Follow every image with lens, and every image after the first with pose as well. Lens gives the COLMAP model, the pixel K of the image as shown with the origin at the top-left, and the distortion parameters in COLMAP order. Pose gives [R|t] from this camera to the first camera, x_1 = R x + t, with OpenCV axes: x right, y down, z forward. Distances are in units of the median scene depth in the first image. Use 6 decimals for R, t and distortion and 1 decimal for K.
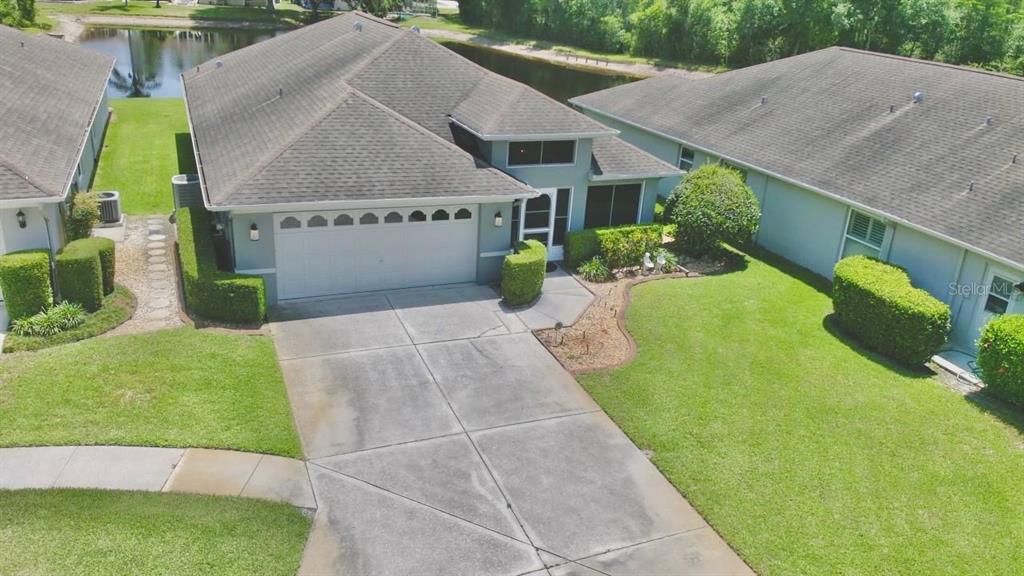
lens RADIAL K [[781.1, 0, 522.5], [0, 781.1, 284.4], [0, 0, 1]] dist [0.200904, -0.390028]
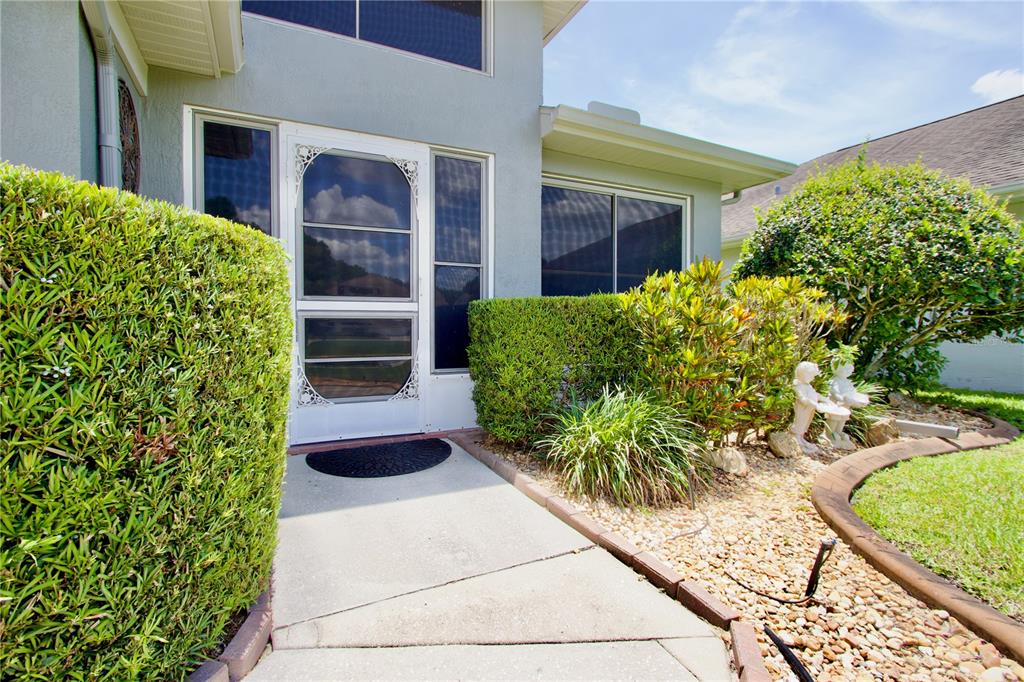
lens RADIAL K [[473.0, 0, 503.5], [0, 473.0, 331.4], [0, 0, 1]] dist [-0.016817, 0.001554]
pose [[0.995872, -0.064938, 0.063422, 0.054515], [0.083894, 0.925249, -0.369967, -0.002101], [-0.034656, 0.373760, 0.926878, 0.873767]]
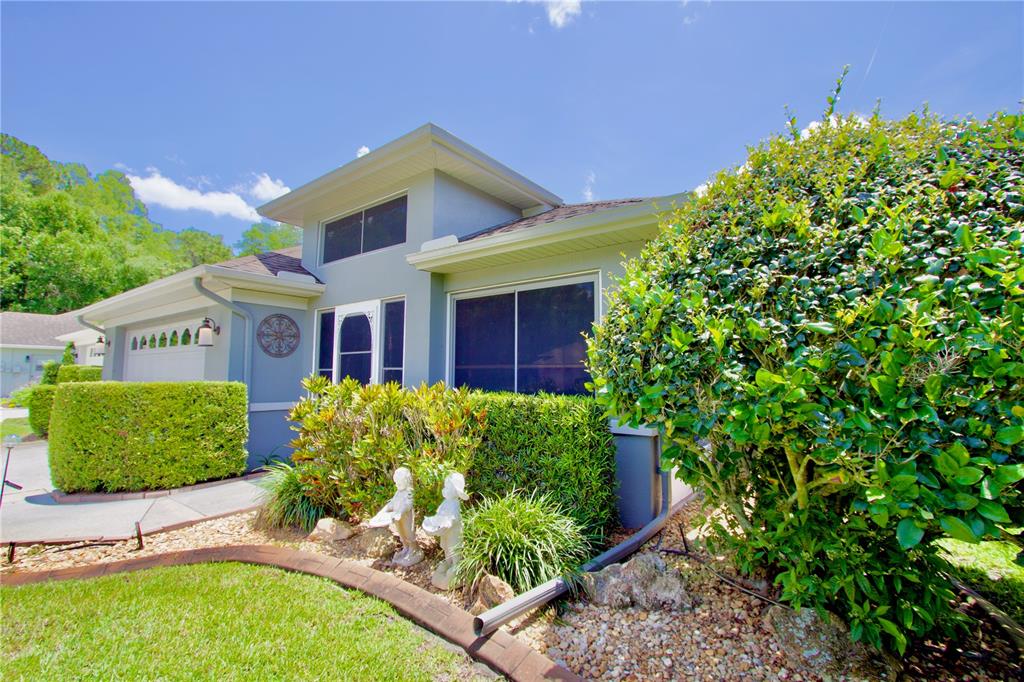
lens RADIAL K [[473.0, 0, 503.5], [0, 473.0, 331.4], [0, 0, 1]] dist [-0.016817, 0.001554]
pose [[0.465244, -0.134357, -0.874926, 0.316443], [-0.318247, 0.896935, -0.306965, -0.044937], [0.825994, 0.421256, 0.374535, 0.965229]]
